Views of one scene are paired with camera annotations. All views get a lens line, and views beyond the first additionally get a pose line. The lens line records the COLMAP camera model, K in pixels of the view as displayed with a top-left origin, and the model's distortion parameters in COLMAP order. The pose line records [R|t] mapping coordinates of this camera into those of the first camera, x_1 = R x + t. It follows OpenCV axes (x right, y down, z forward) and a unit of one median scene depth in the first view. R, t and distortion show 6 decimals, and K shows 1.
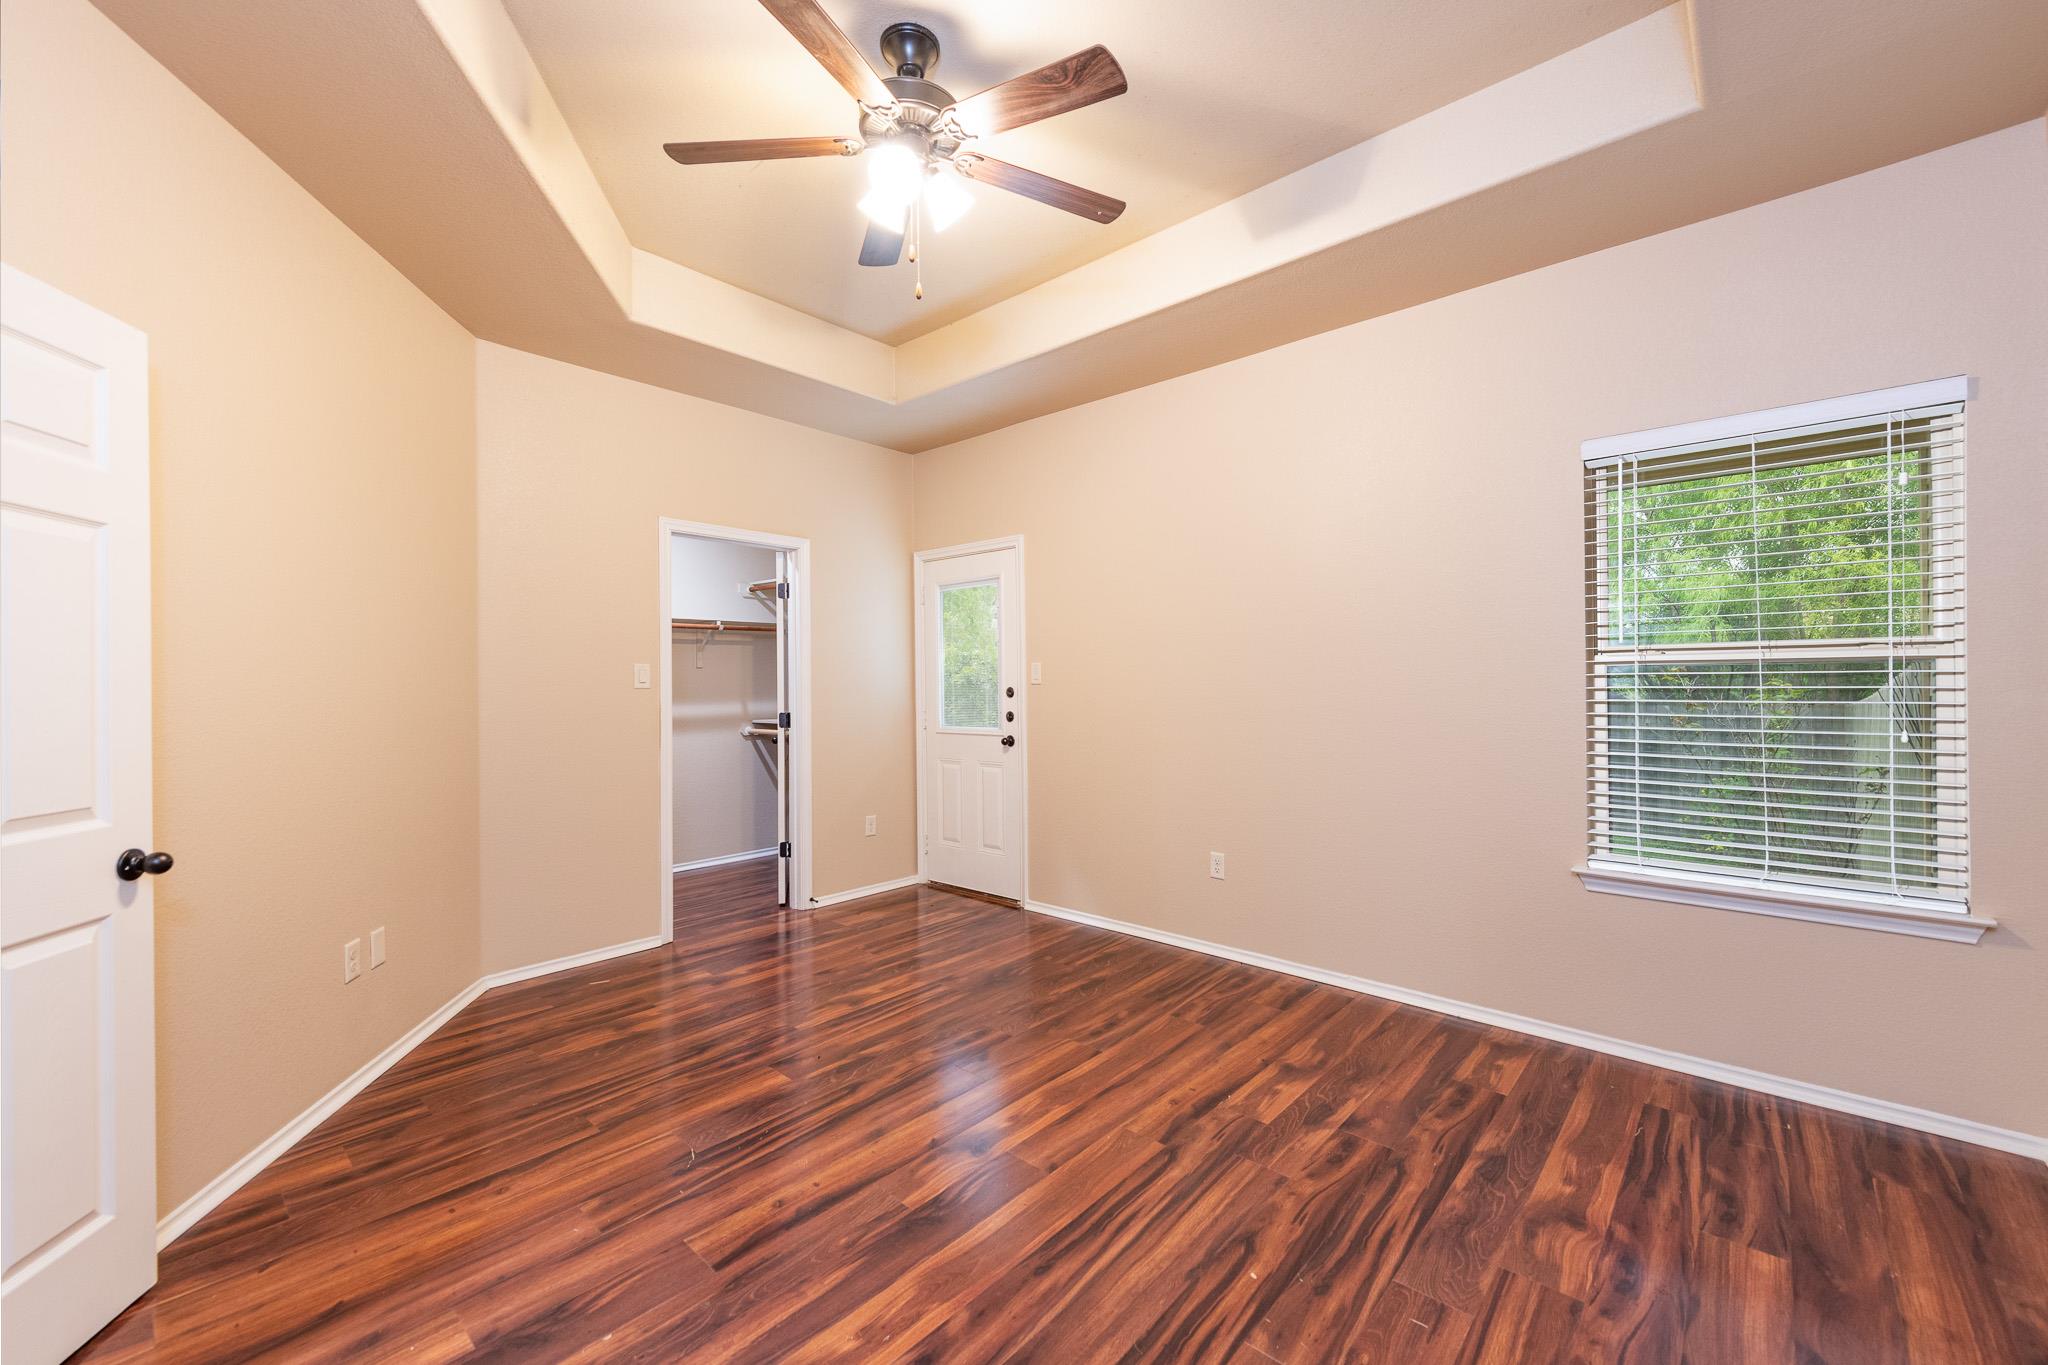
lens RADIAL K [[810.4, 0, 1030.4], [0, 810.4, 672.2], [0, 0, 1]] dist [0.010150, -0.000278]
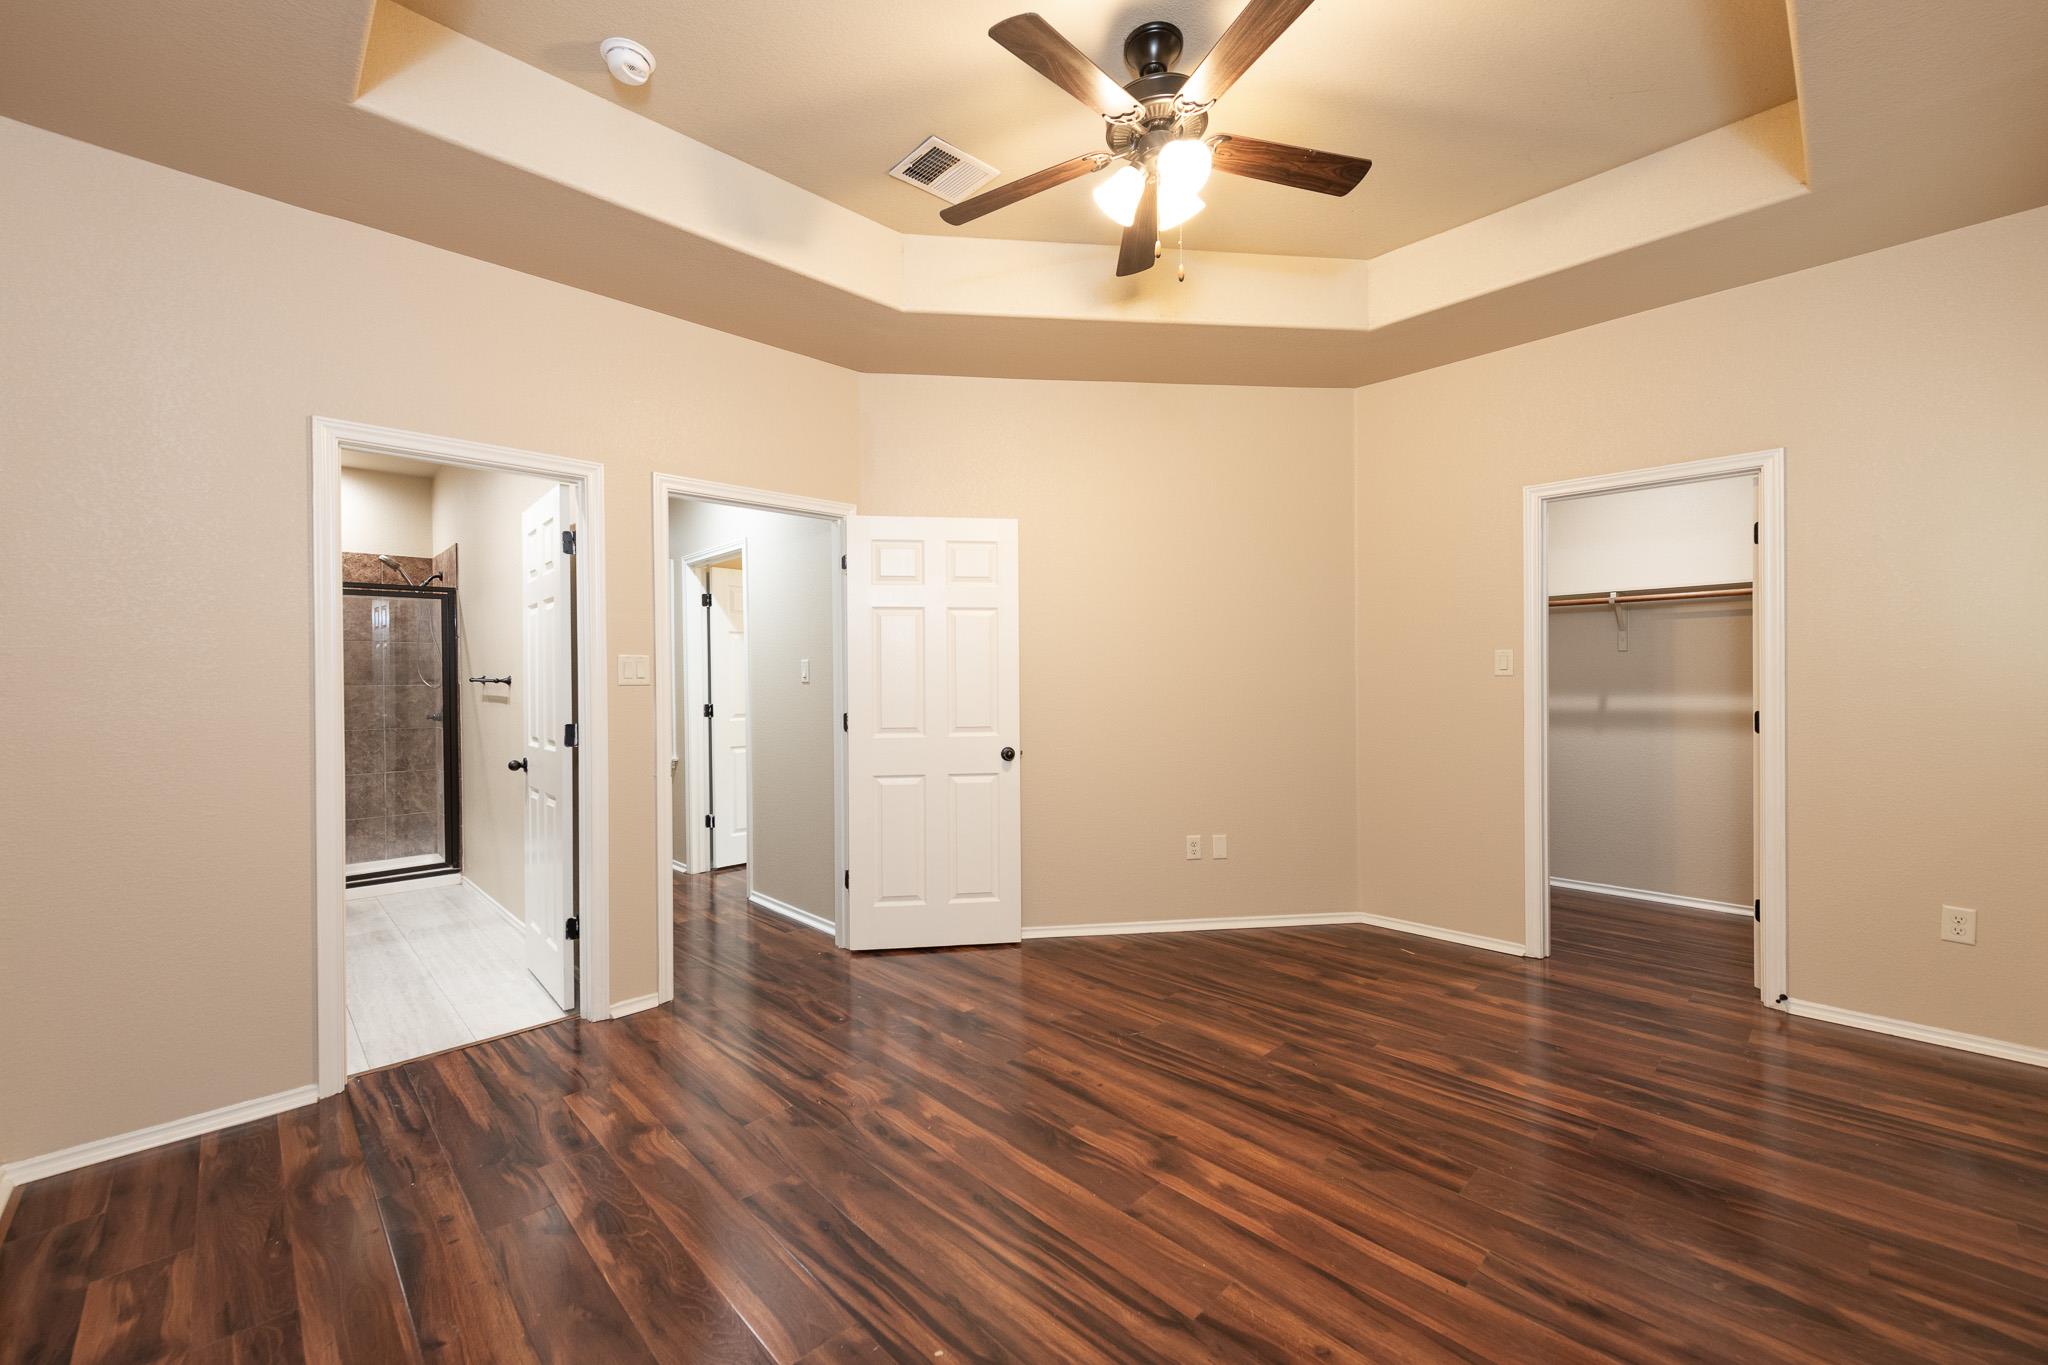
lens RADIAL K [[810.4, 0, 1027.6], [0, 810.4, 689.3], [0, 0, 1]] dist [0.010150, -0.000278]
pose [[-0.059334, 0.021723, -0.998002, 0.800698], [0.022382, 0.999541, 0.020426, 0.006111], [0.997987, -0.021125, -0.059793, 0.824407]]
